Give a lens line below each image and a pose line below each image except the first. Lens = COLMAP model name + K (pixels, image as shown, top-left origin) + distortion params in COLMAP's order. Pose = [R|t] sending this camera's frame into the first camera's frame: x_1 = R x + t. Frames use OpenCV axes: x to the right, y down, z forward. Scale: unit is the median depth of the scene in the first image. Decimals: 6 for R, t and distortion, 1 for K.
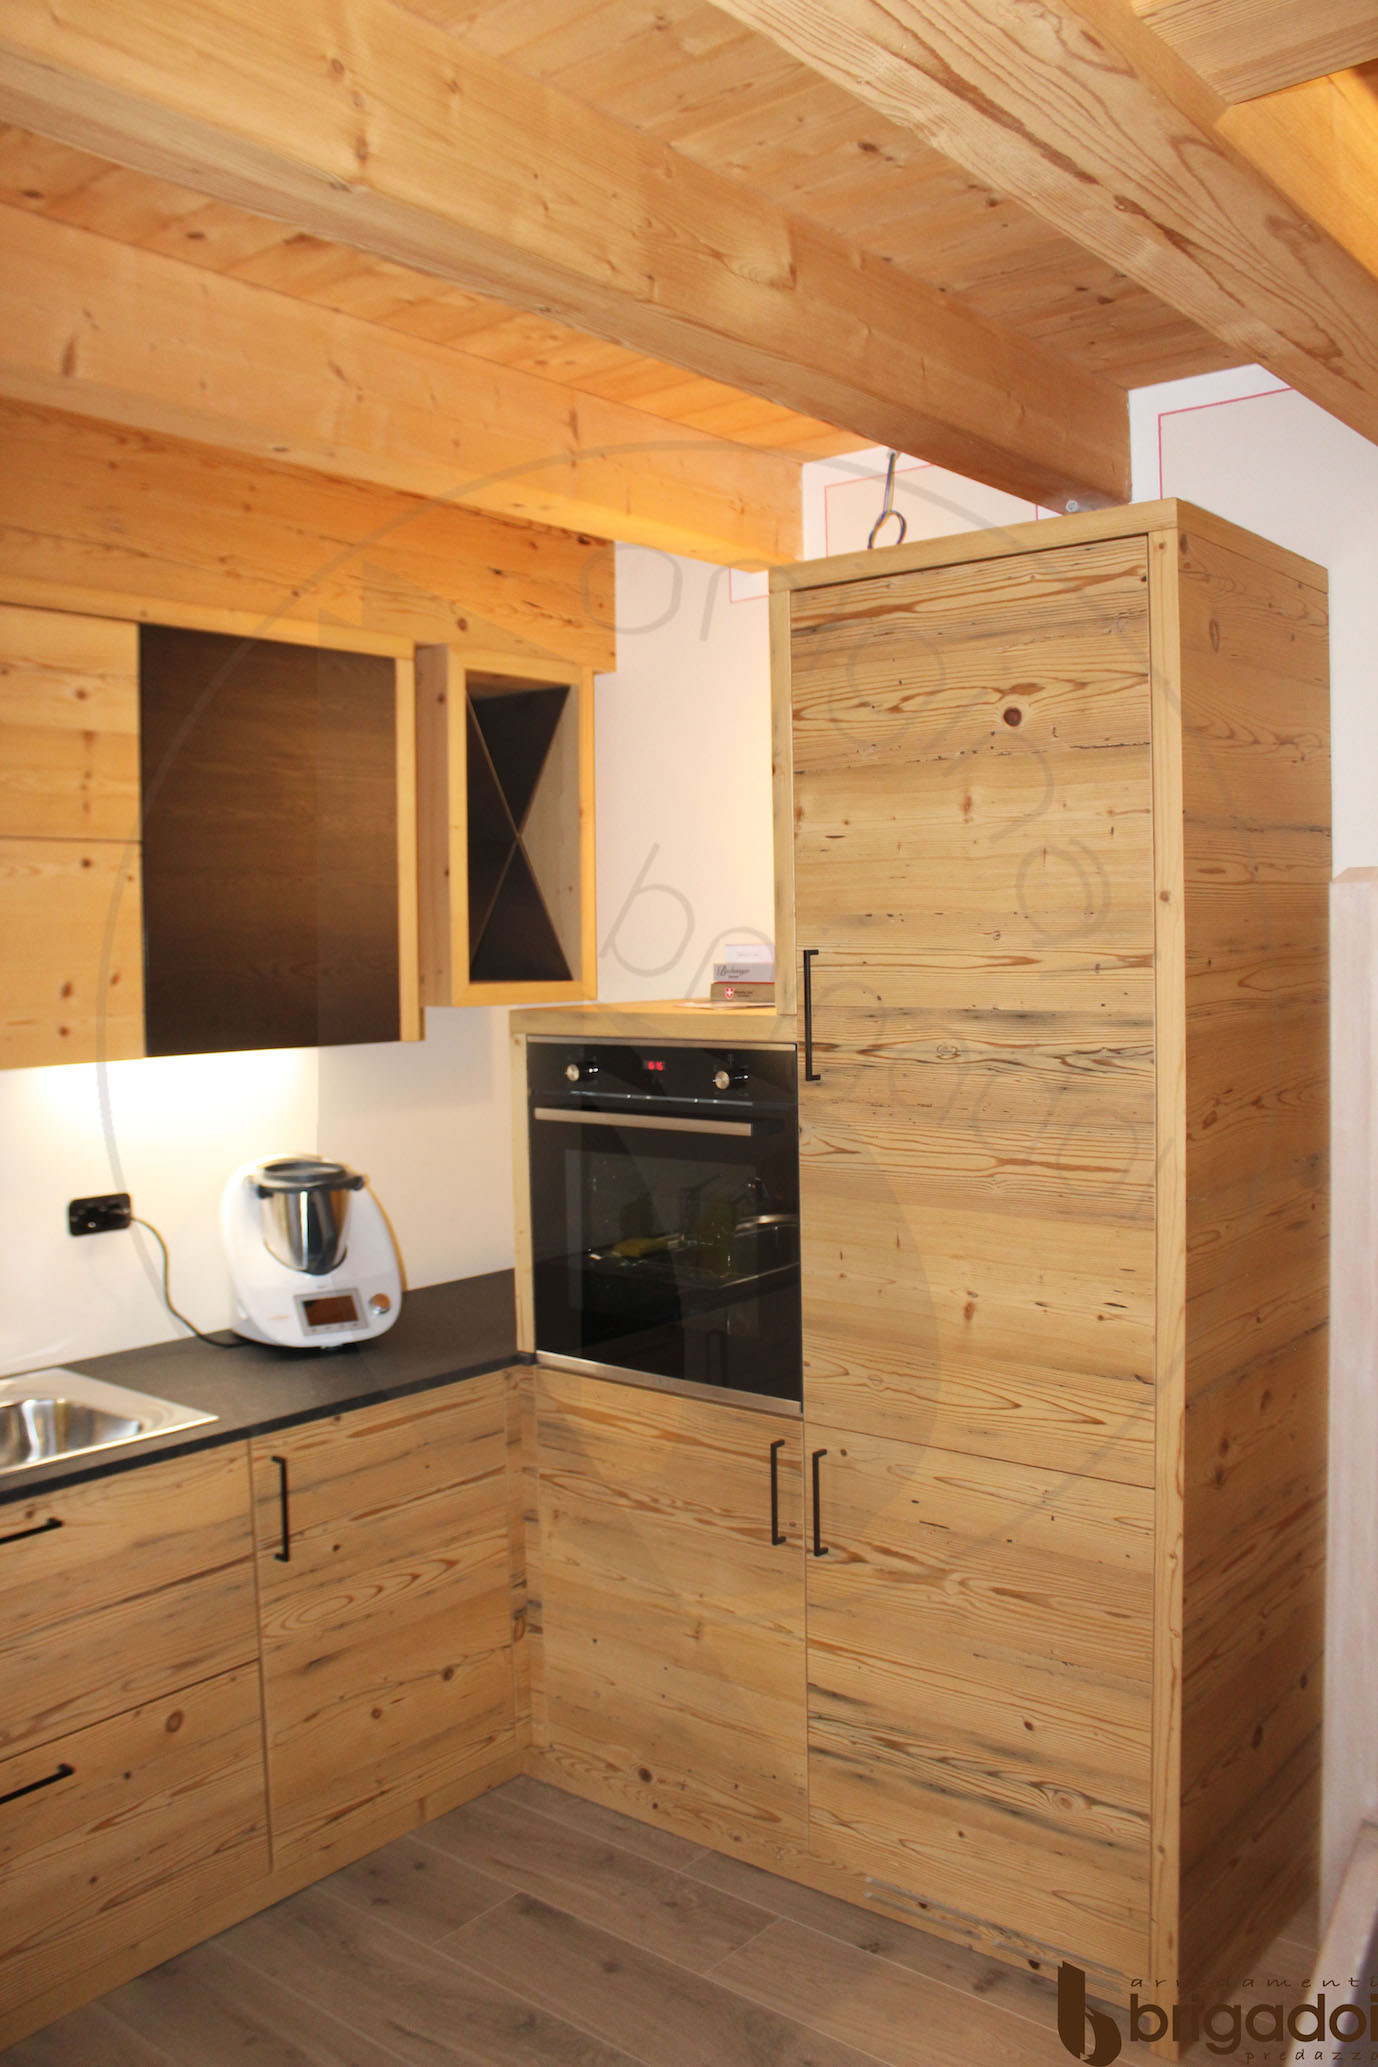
lens RADIAL K [[1704.2, 0, 687.1], [0, 1704.2, 1002.2], [0, 0, 1]] dist [-0.163244, 0.150437]
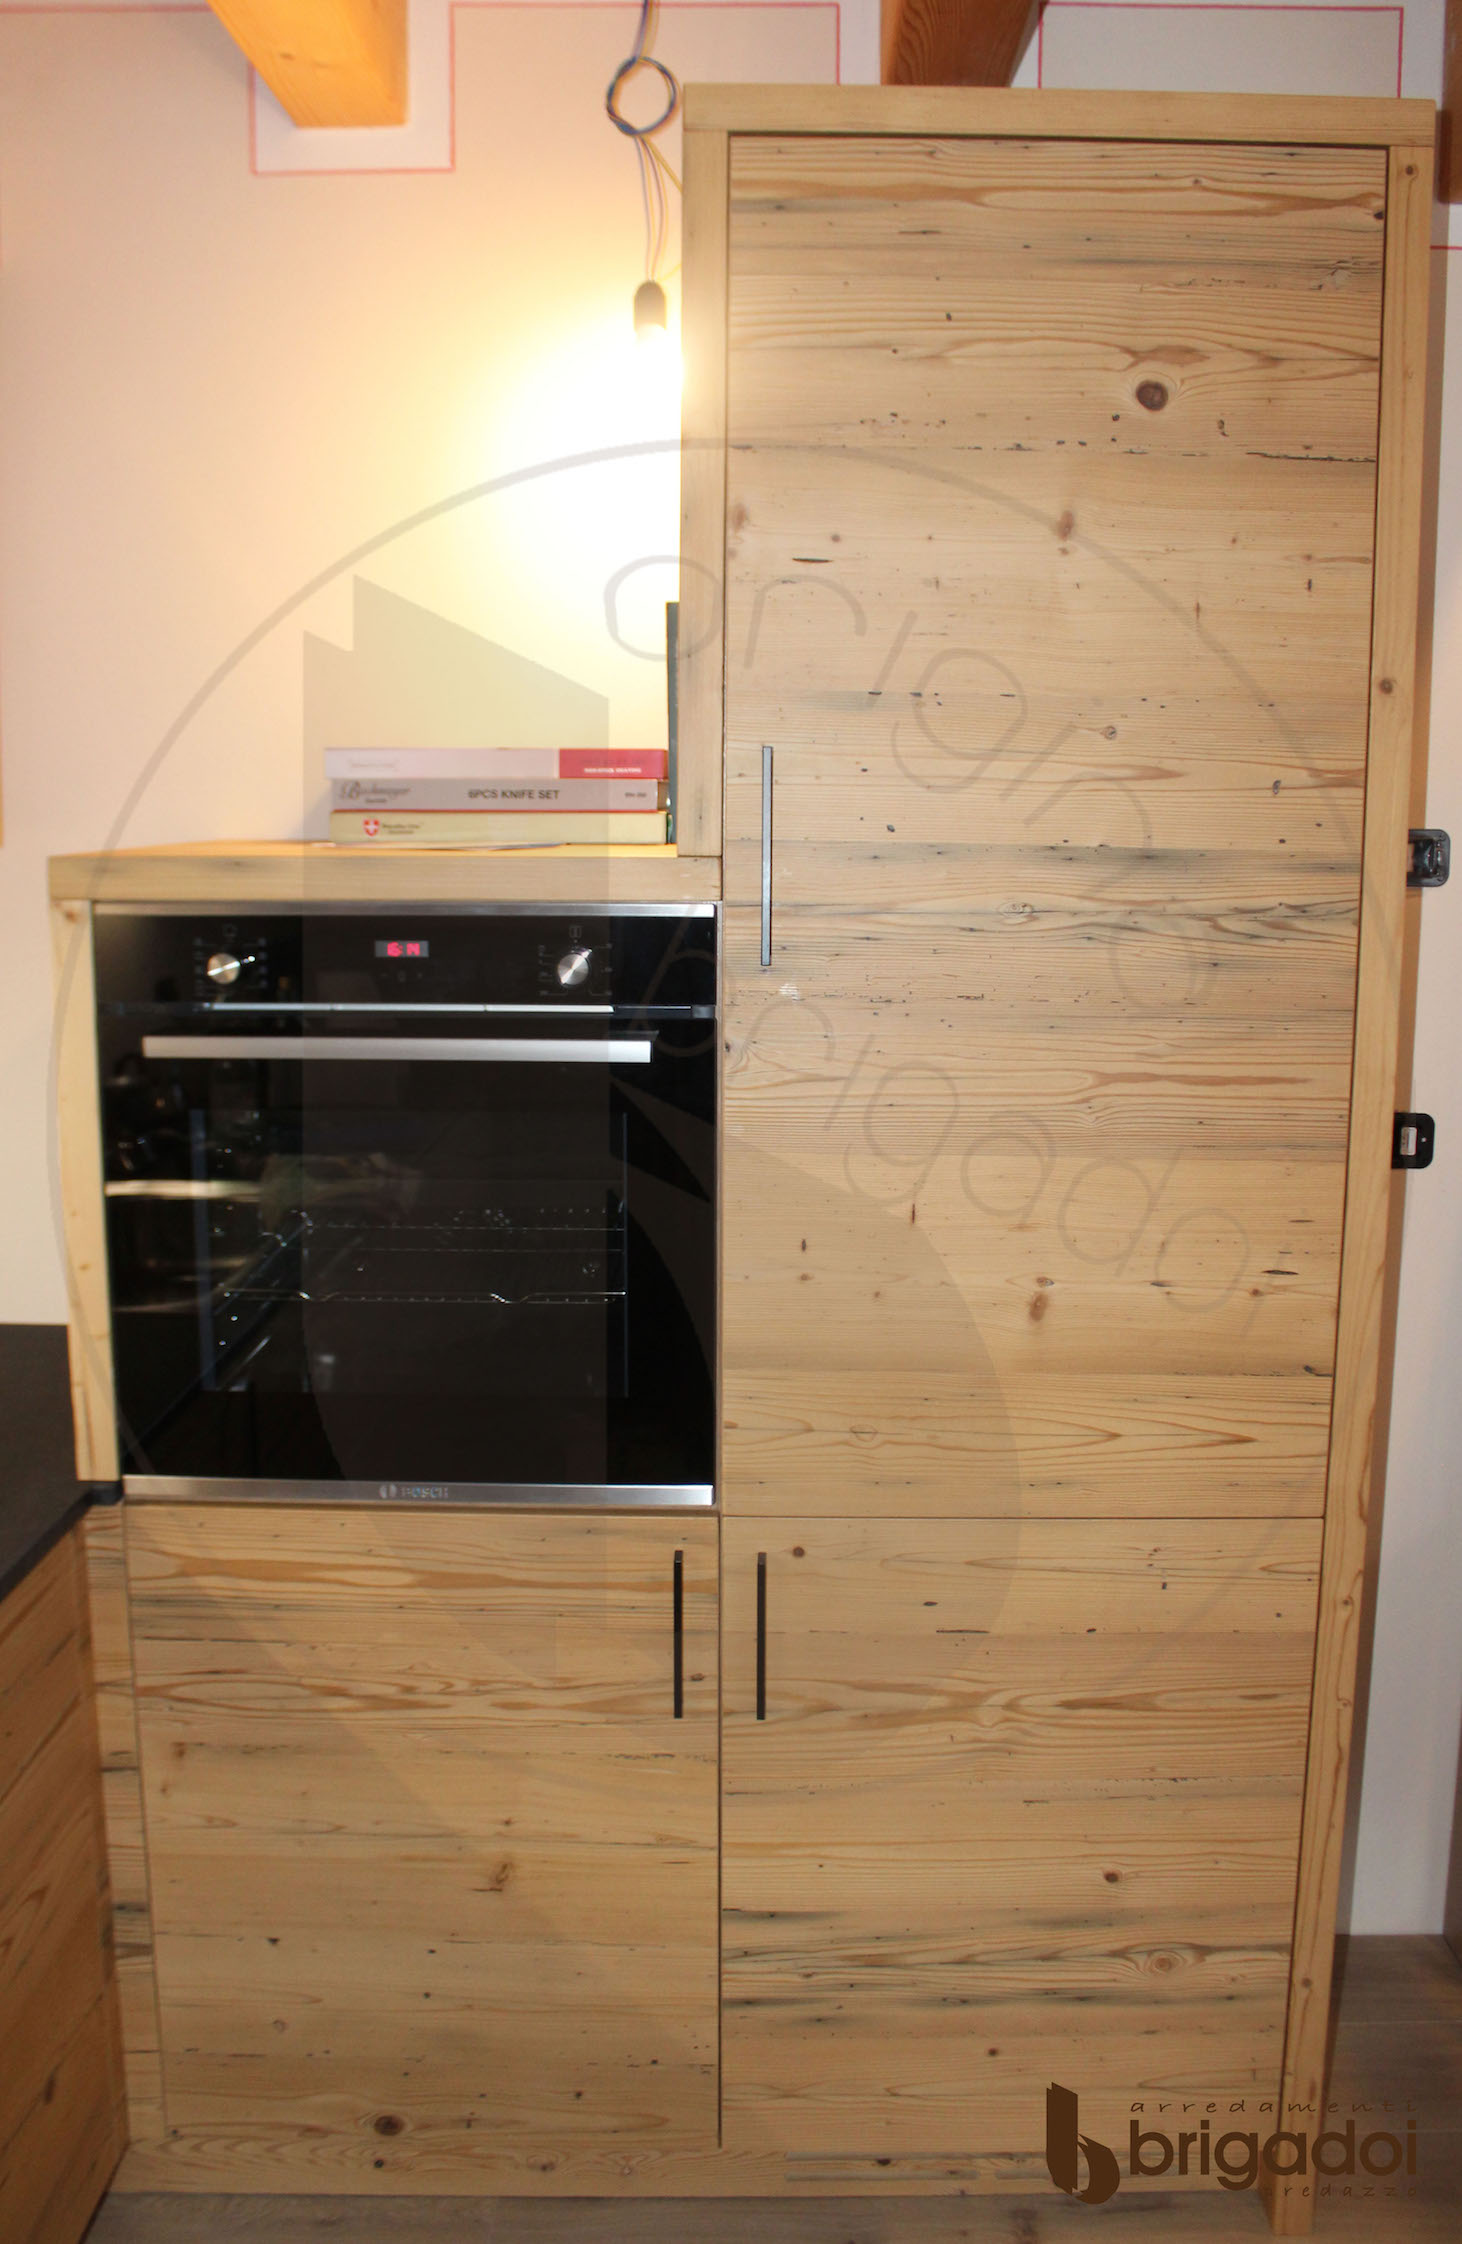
lens RADIAL K [[2003.3, 0, 731.0], [0, 2003.3, 1122.0], [0, 0, 1]] dist [-0.160458, 0.136379]
pose [[0.776081, -0.075214, 0.626132, -0.378901], [0.001119, 0.993025, 0.117900, 0.017366], [-0.630632, -0.090799, 0.770752, 0.444923]]
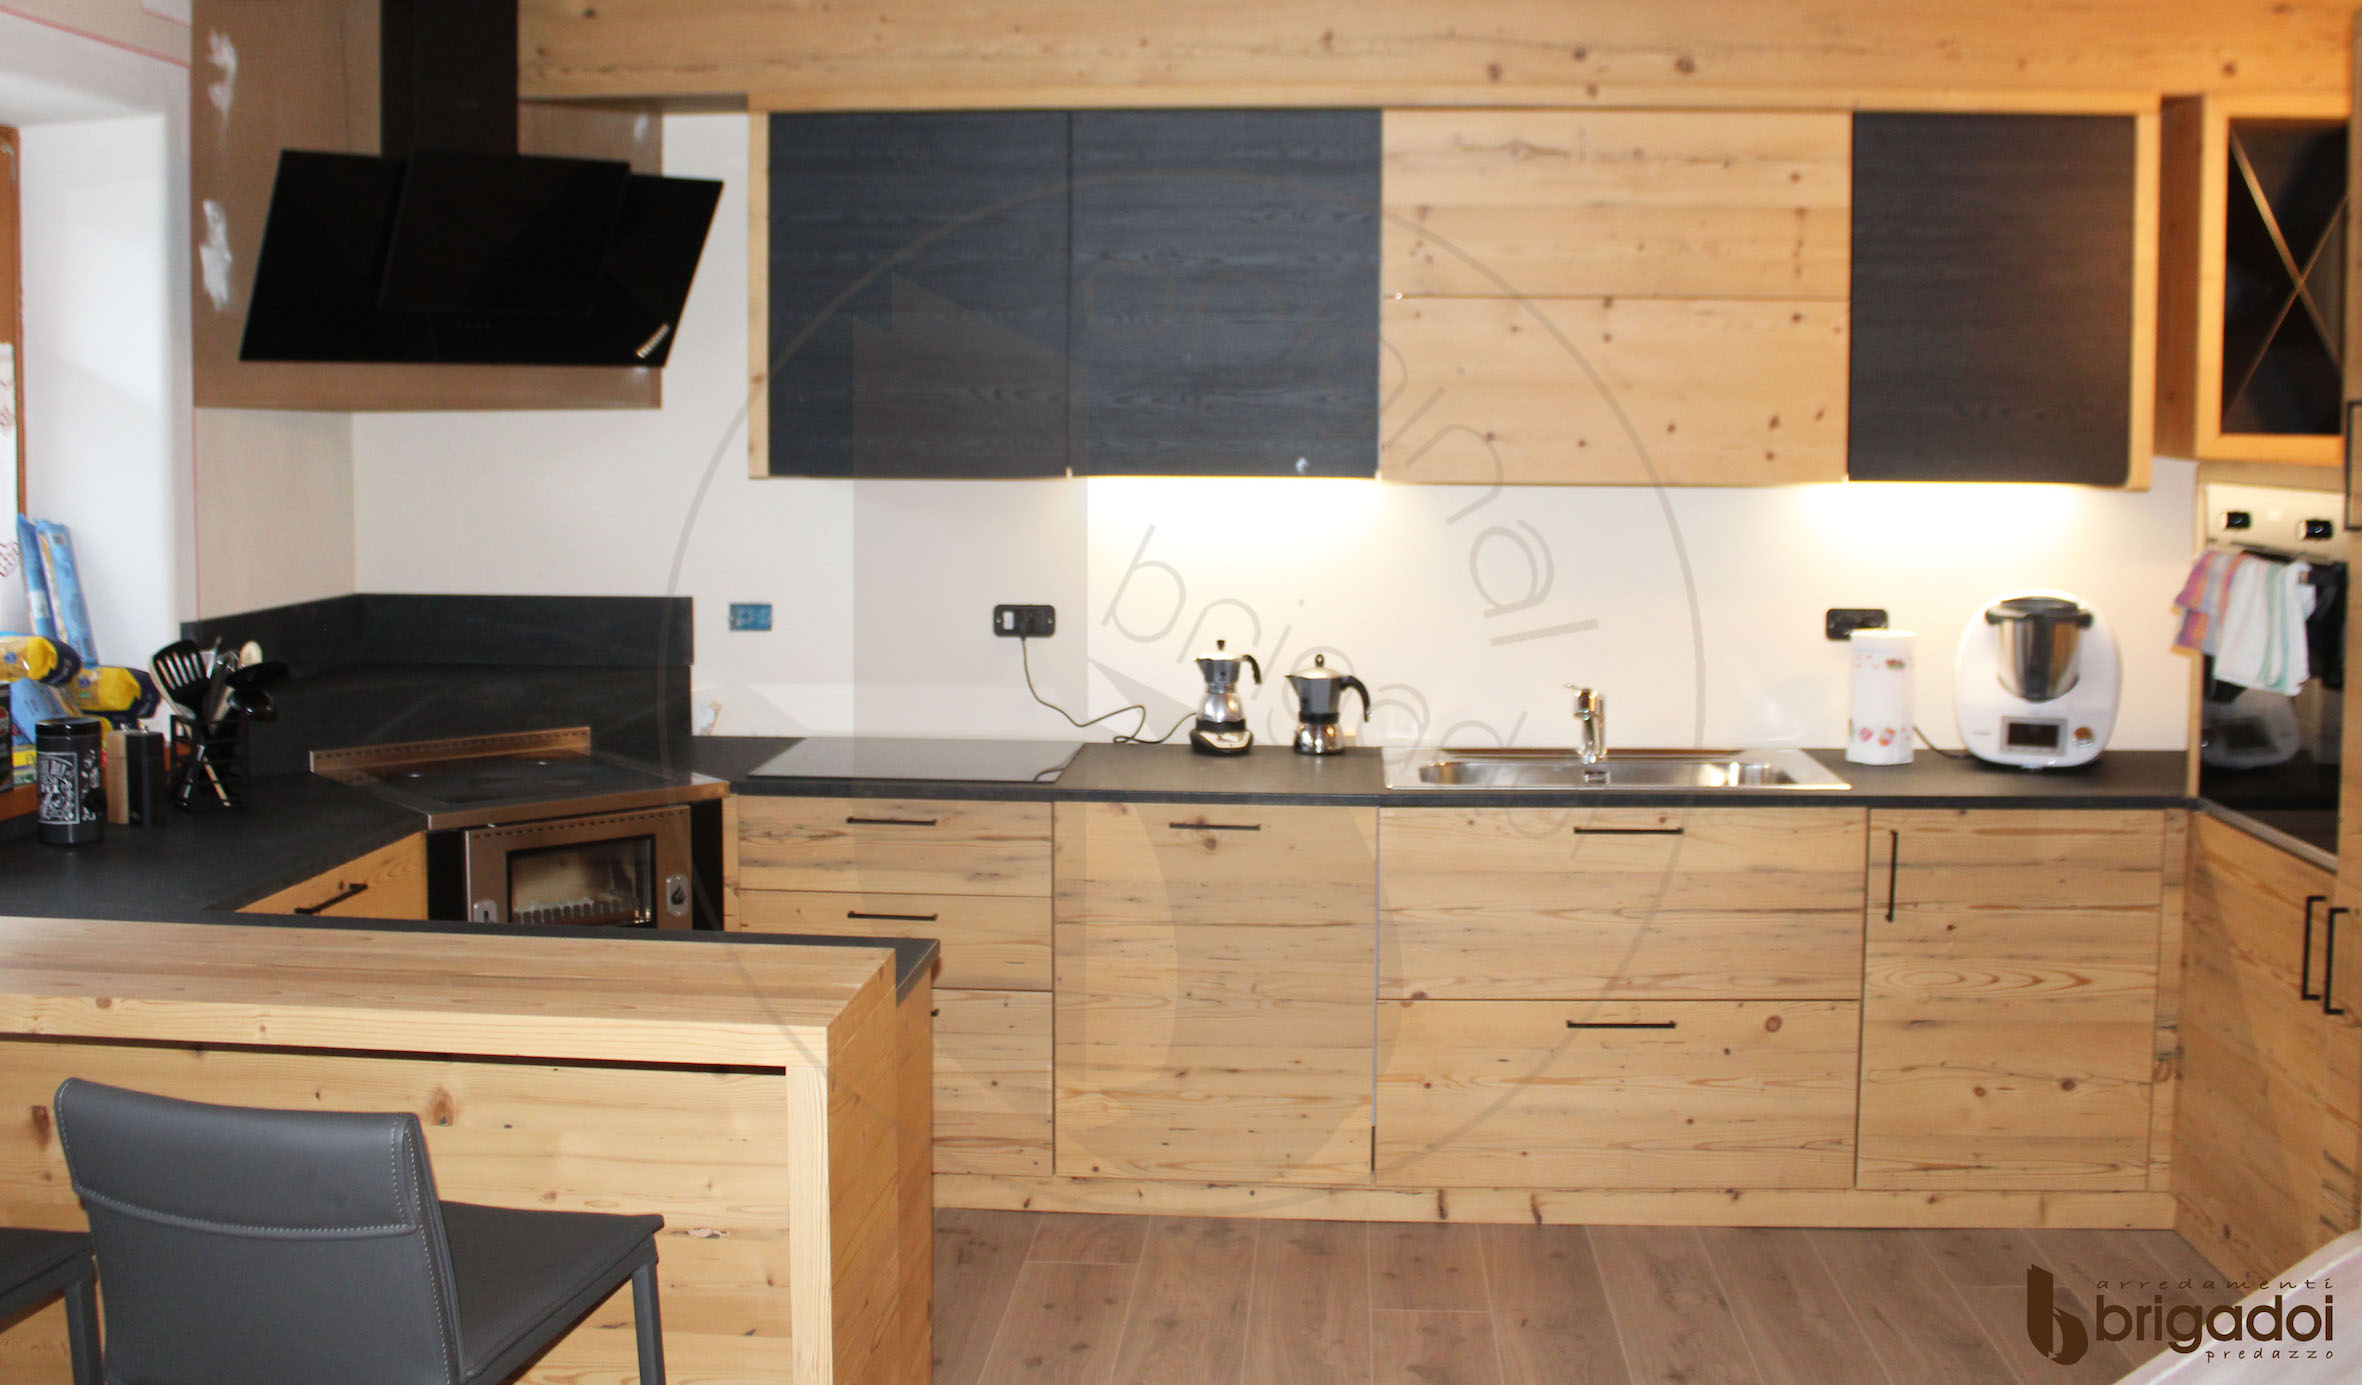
lens RADIAL K [[2251.6, 0, 1176.7], [0, 2251.6, 575.7], [0, 0, 1]] dist [-0.164803, 0.137815]
pose [[0.573315, 0.073871, -0.815998, 0.705754], [-0.042179, 0.997268, 0.060646, 0.024293], [0.818249, -0.000351, 0.574864, -0.286204]]
